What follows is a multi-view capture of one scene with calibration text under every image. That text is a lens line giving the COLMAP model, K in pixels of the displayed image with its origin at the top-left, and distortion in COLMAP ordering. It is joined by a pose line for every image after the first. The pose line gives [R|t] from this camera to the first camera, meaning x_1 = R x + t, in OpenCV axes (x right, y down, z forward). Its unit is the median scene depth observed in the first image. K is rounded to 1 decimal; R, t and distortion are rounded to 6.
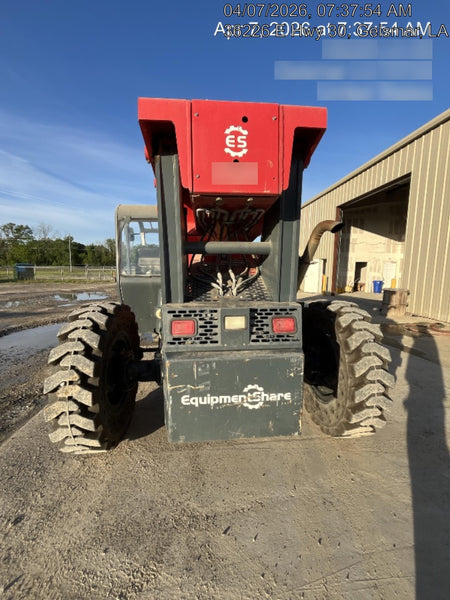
lens RADIAL K [[239.7, 0, 222.8], [0, 239.7, 306.4], [0, 0, 1]] dist [0.000093, -0.000006]
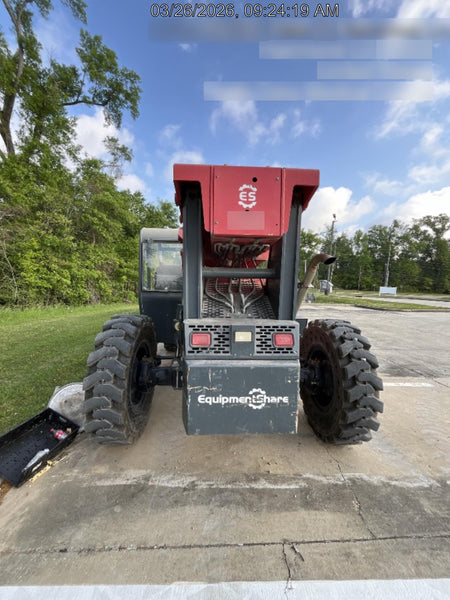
lens RADIAL K [[239.7, 0, 222.8], [0, 239.7, 306.4], [0, 0, 1]] dist [0.000093, -0.000006]
pose [[0.999031, 0.025799, -0.035657, -0.014488], [-0.027449, 0.998537, -0.046591, -0.027164], [0.034403, 0.047524, 0.998277, -0.236018]]
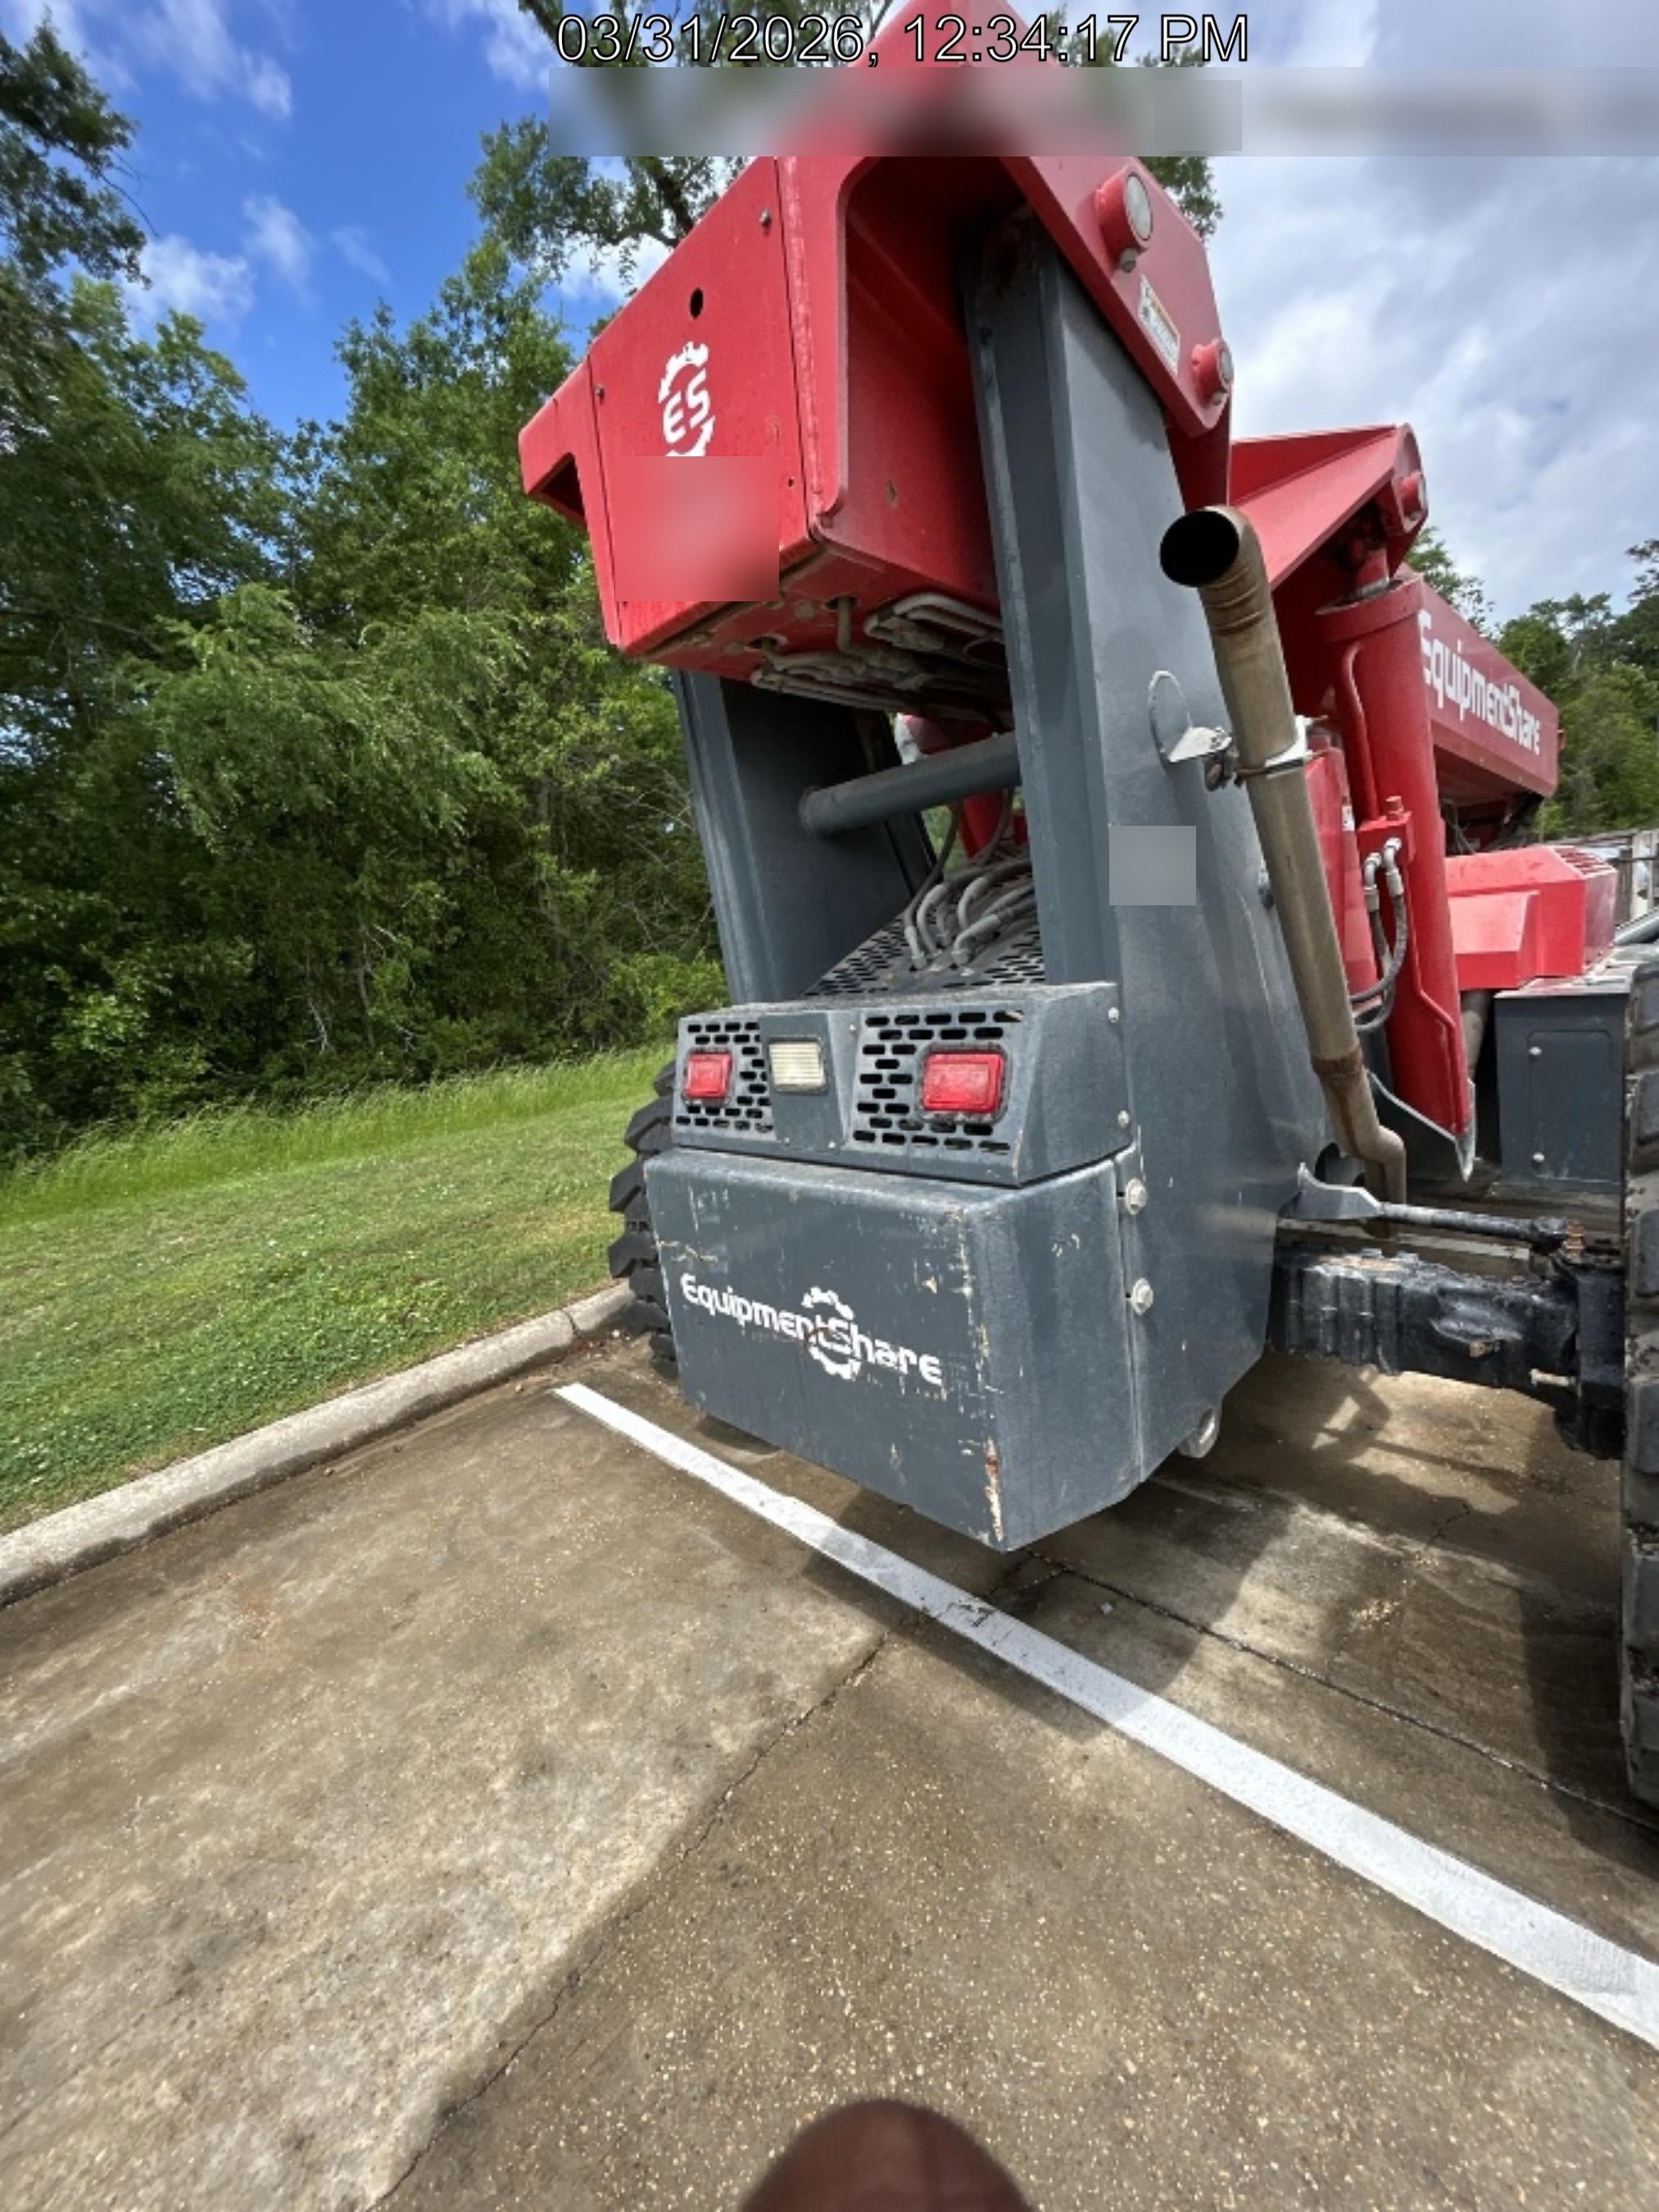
lens RADIAL K [[892.9, 0, 829.5], [0, 892.9, 1106.0], [0, 0, 1]] dist [0.027017, 0.000023]
pose [[0.638991, 0.062290, -0.766688, 0.902457], [0.010522, 0.995915, 0.089684, 0.022544], [0.769142, -0.065374, 0.635726, 0.356765]]
